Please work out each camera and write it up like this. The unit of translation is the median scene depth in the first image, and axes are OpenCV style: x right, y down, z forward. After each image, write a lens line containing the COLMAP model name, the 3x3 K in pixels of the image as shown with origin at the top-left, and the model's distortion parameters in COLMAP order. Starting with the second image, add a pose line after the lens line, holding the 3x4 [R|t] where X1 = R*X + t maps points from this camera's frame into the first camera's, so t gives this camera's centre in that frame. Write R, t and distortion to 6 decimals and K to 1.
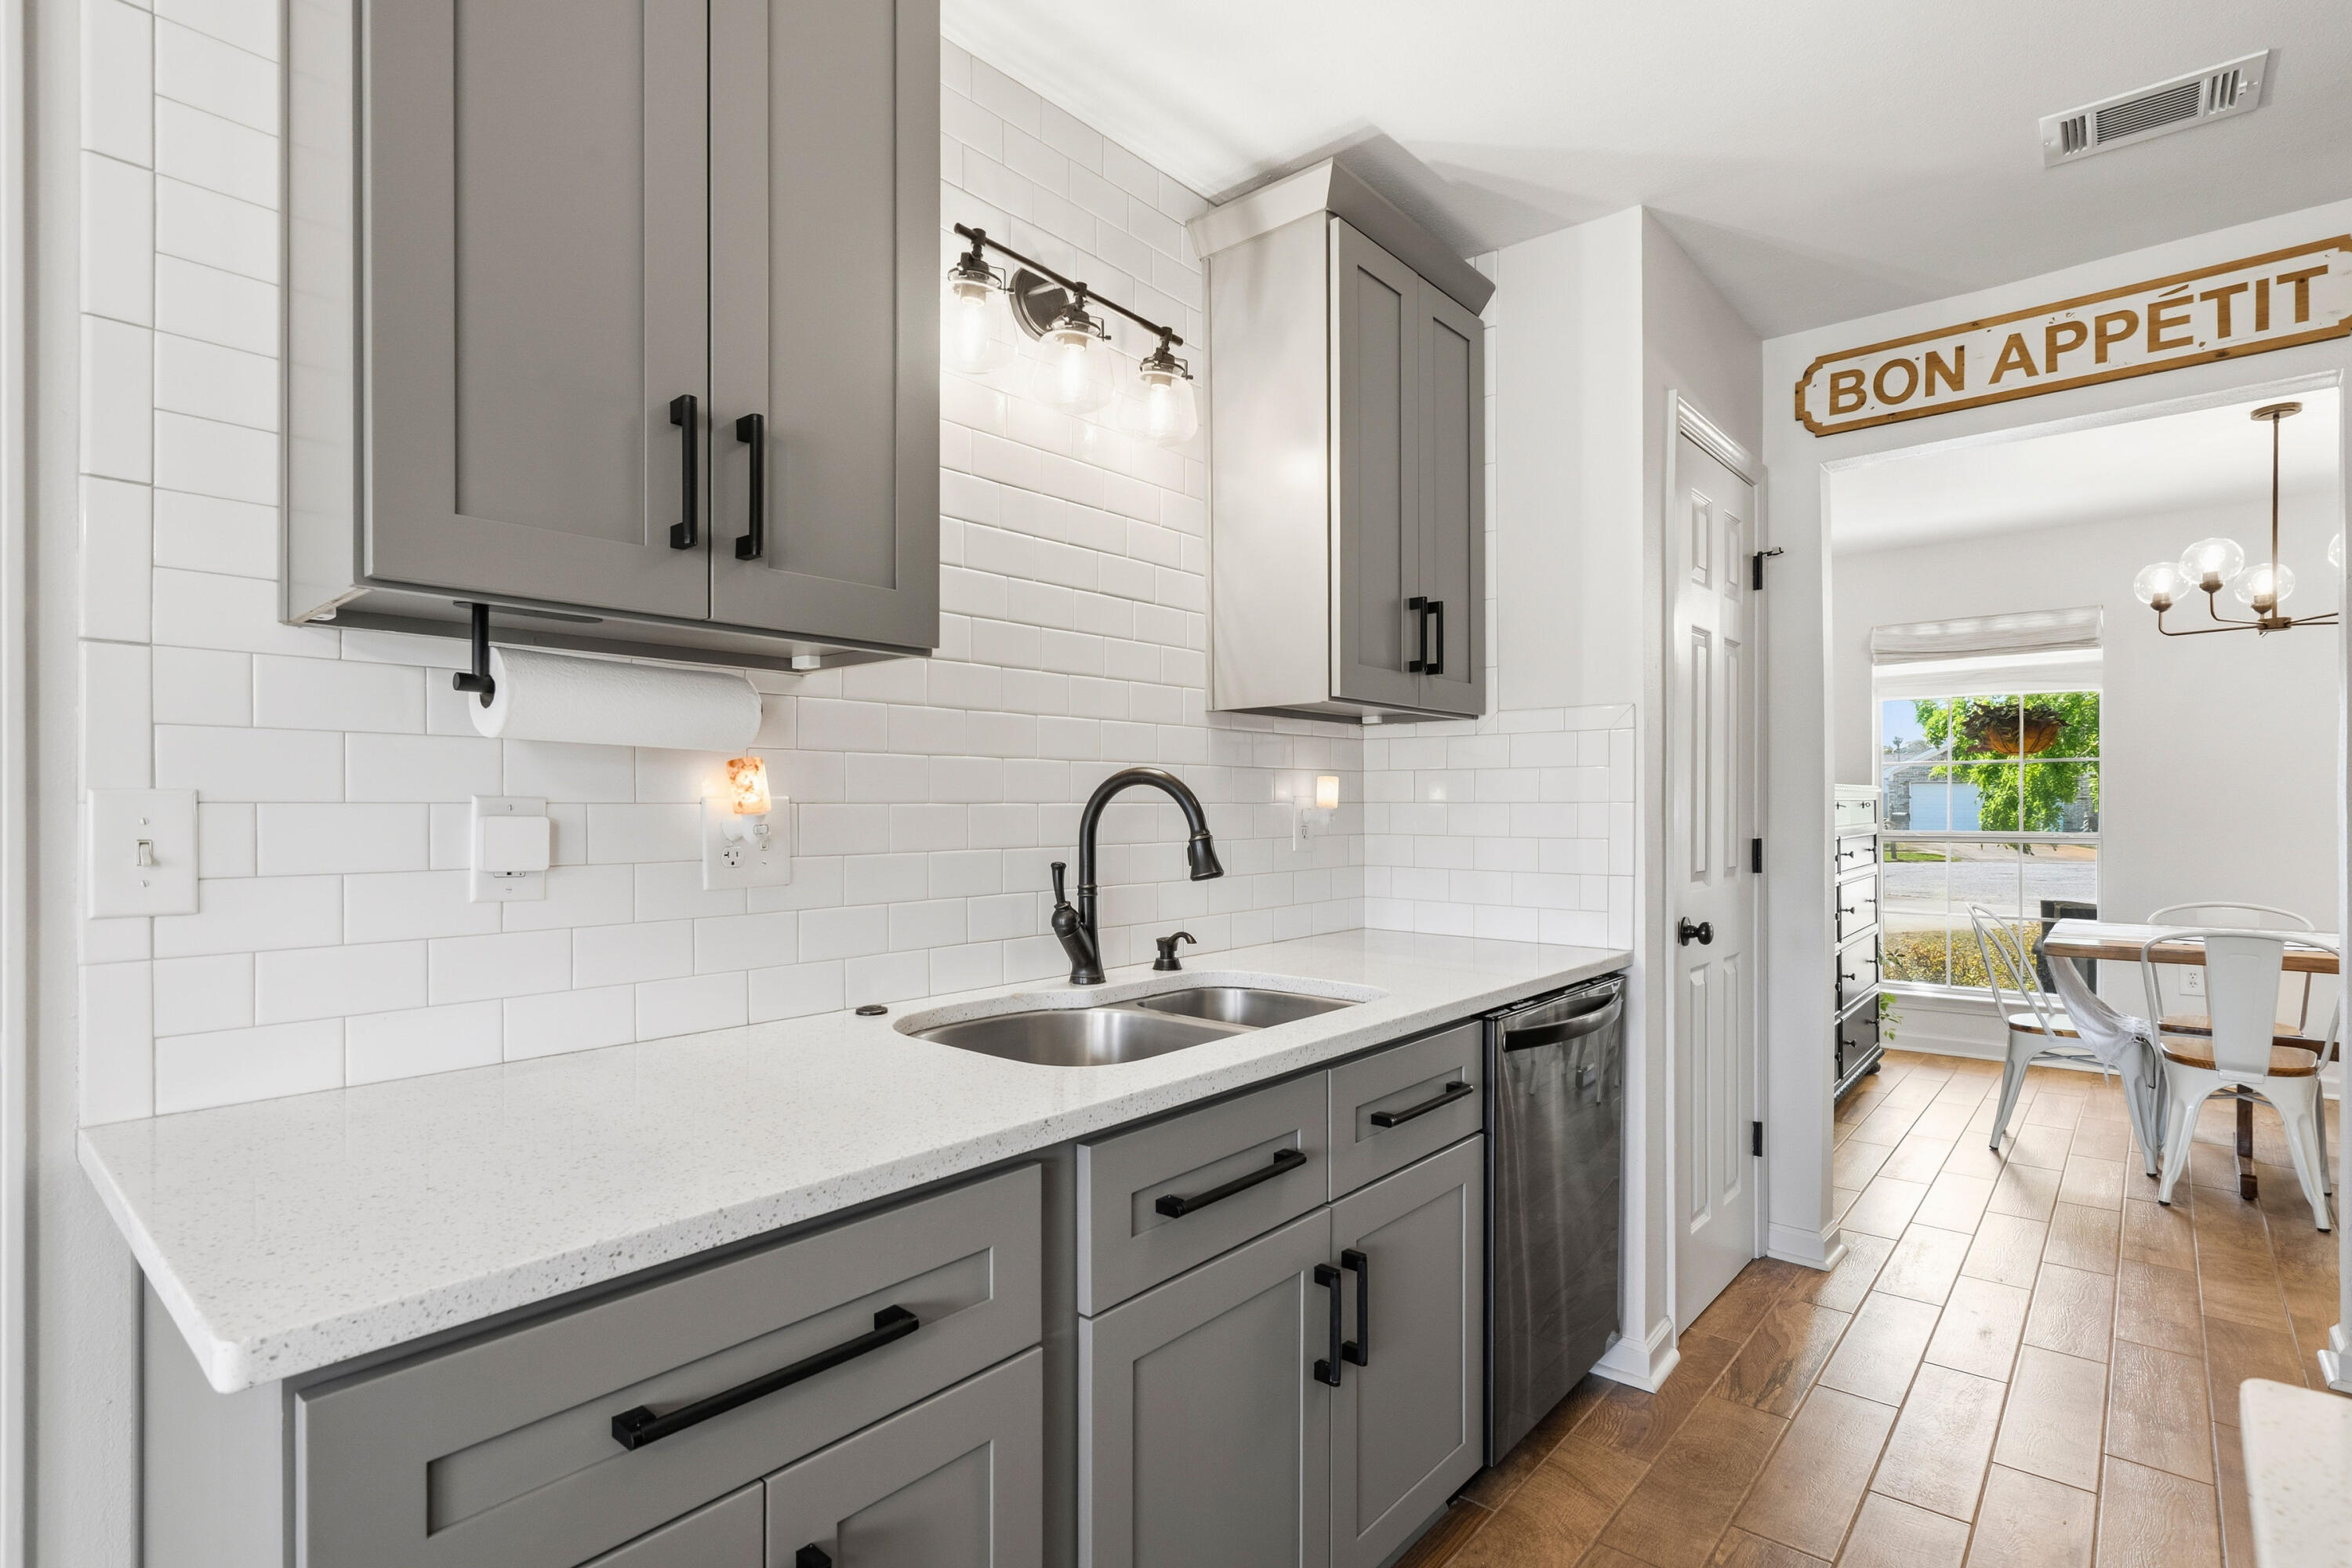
lens RADIAL K [[1141.5, 0, 1184.0], [0, 1141.5, 804.9], [0, 0, 1]] dist [-0.003437, 0.000760]
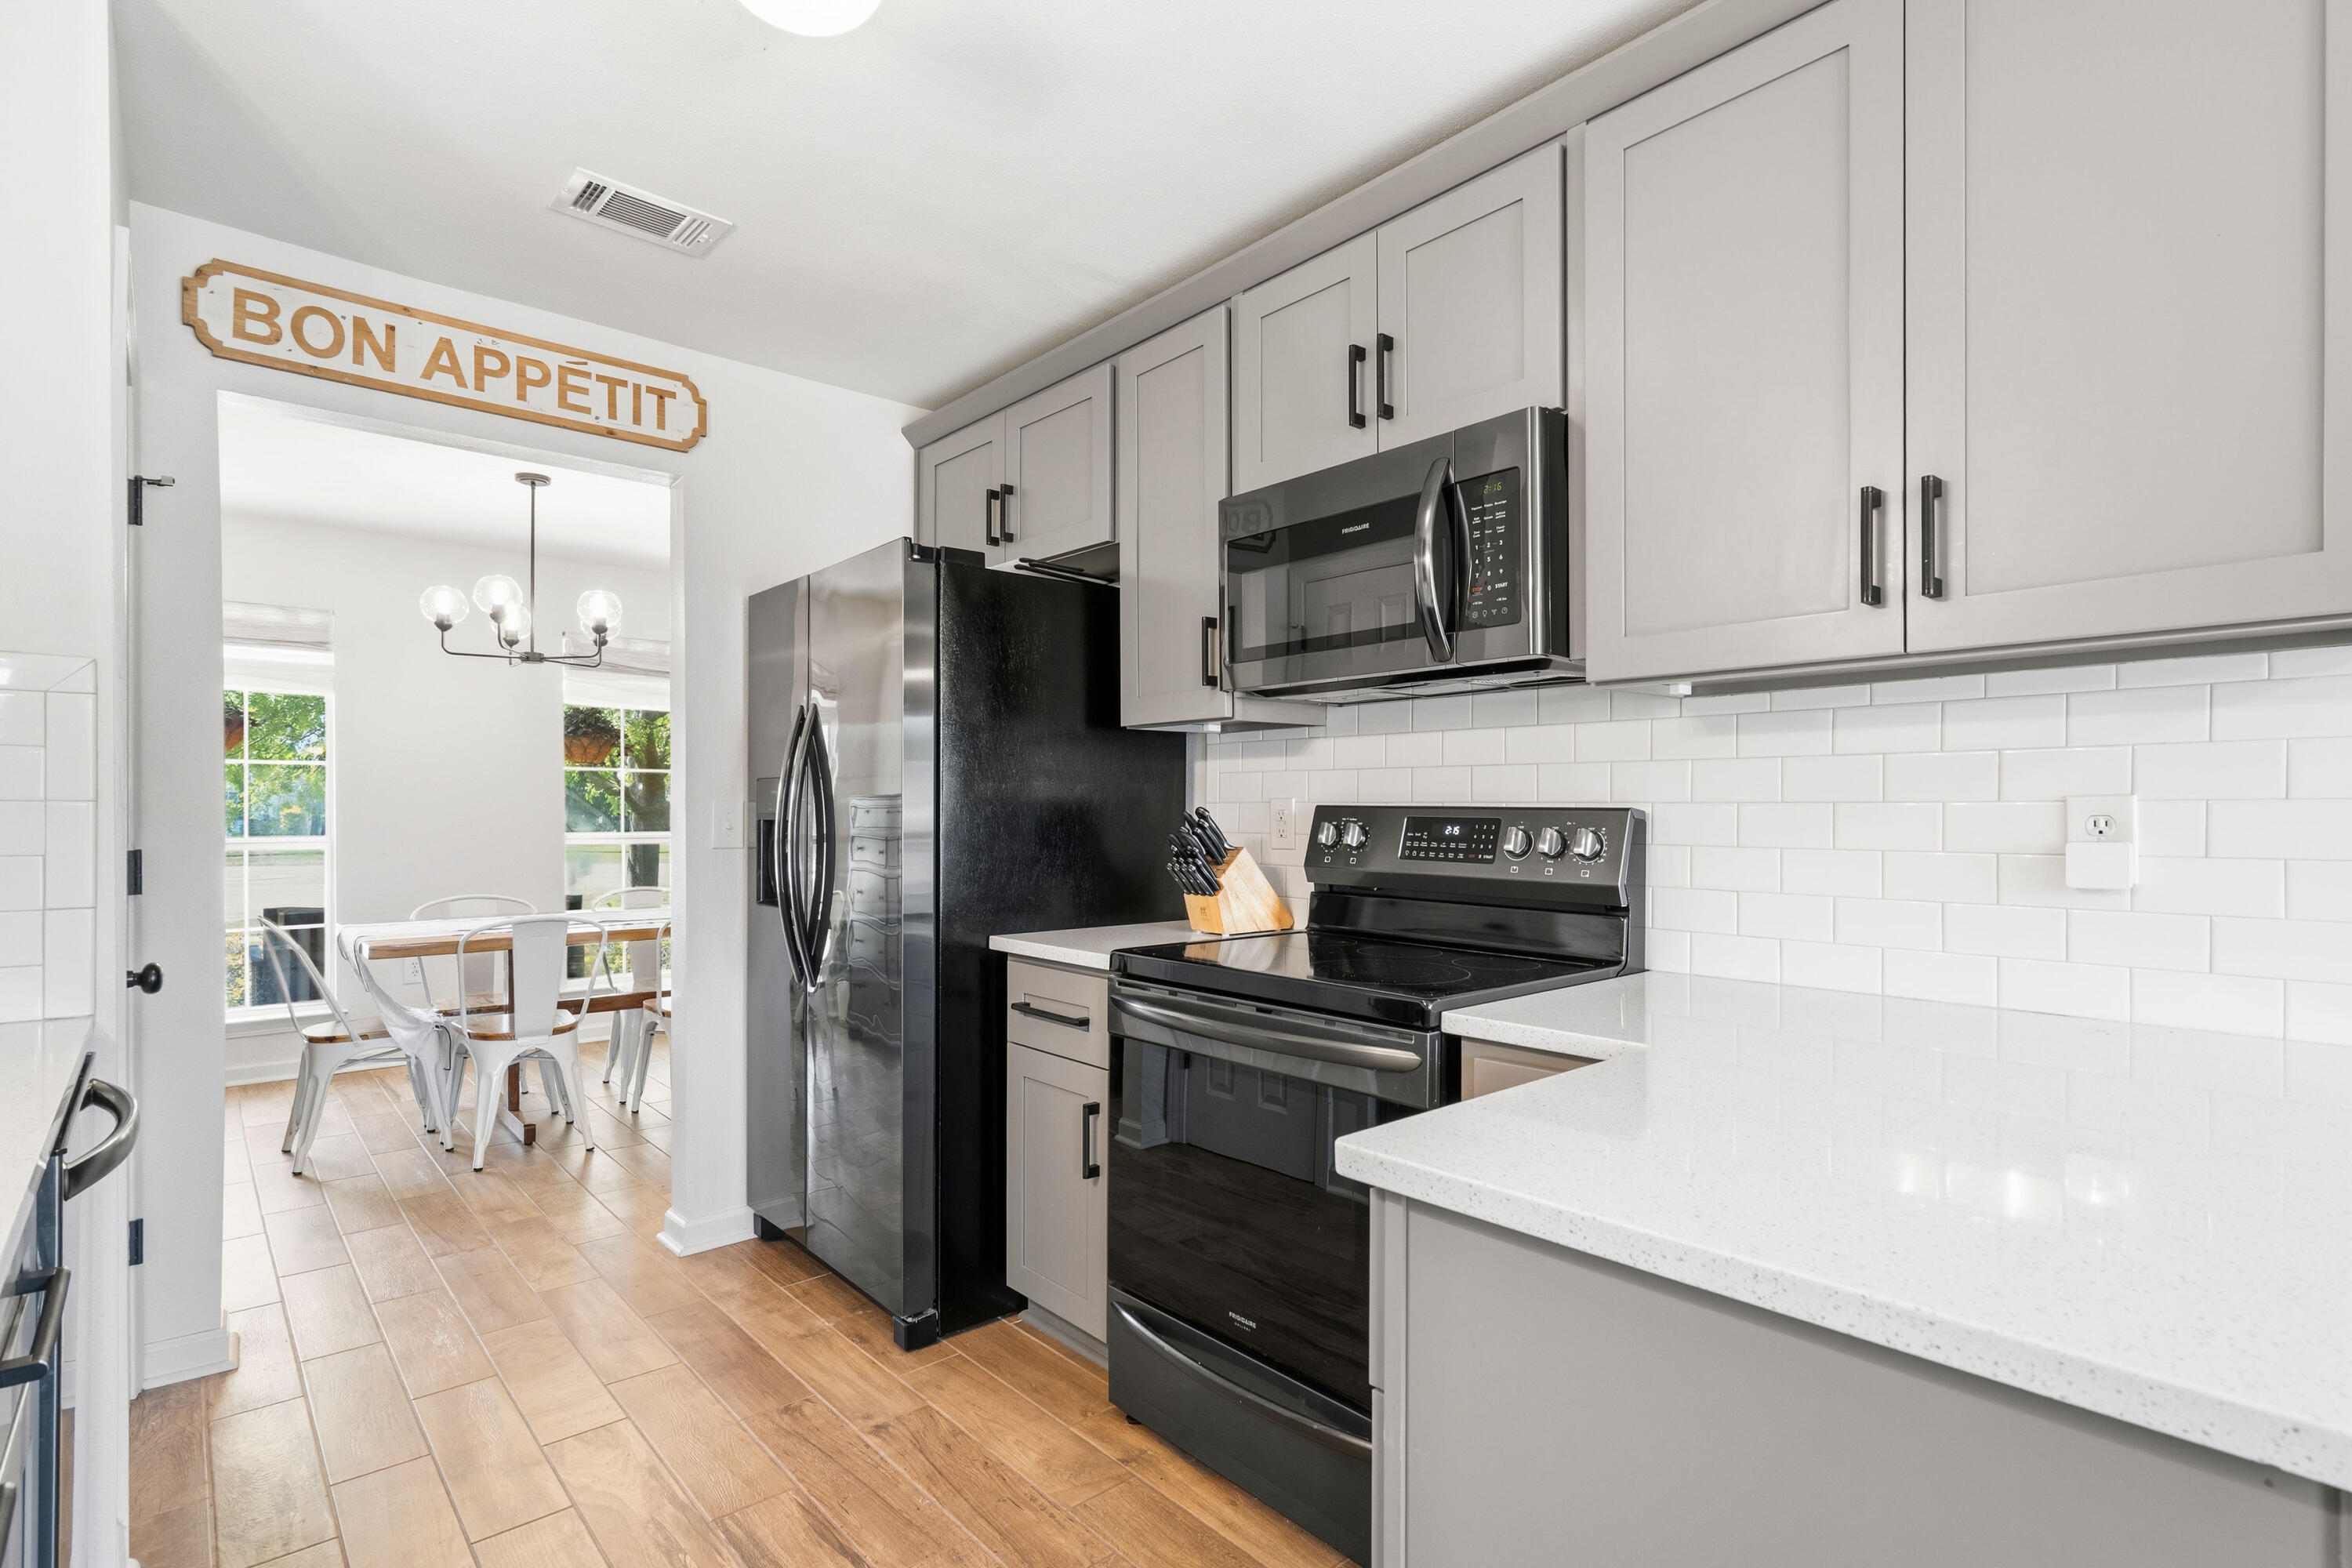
lens RADIAL K [[1141.5, 0, 1177.8], [0, 1141.5, 813.1], [0, 0, 1]] dist [-0.003437, 0.000760]
pose [[0.130445, 0.001930, 0.991454, -0.174499], [-0.006392, 0.999979, -0.001106, 0.001409], [-0.991435, -0.006193, 0.130455, 0.221181]]
